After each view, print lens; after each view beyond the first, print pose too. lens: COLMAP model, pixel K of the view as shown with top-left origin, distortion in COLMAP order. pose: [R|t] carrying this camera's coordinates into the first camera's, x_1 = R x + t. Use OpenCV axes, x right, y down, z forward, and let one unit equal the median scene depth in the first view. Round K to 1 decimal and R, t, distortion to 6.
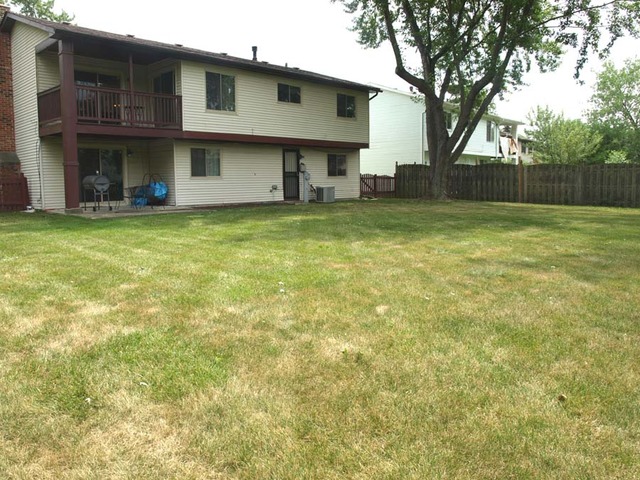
lens RADIAL K [[510.0, 0, 317.9], [0, 510.0, 242.1], [0, 0, 1]] dist [-0.081923, 0.033796]
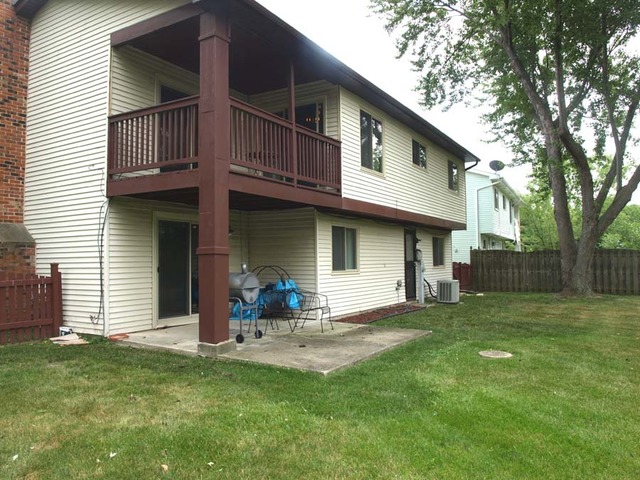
lens RADIAL K [[510.0, 0, 320.8], [0, 510.0, 236.9], [0, 0, 1]] dist [-0.081923, 0.033796]
pose [[0.974336, 0.010364, 0.224862, -0.356863], [0.027760, 0.985782, -0.165723, -0.059299], [-0.223382, 0.167712, 0.960194, 0.350228]]
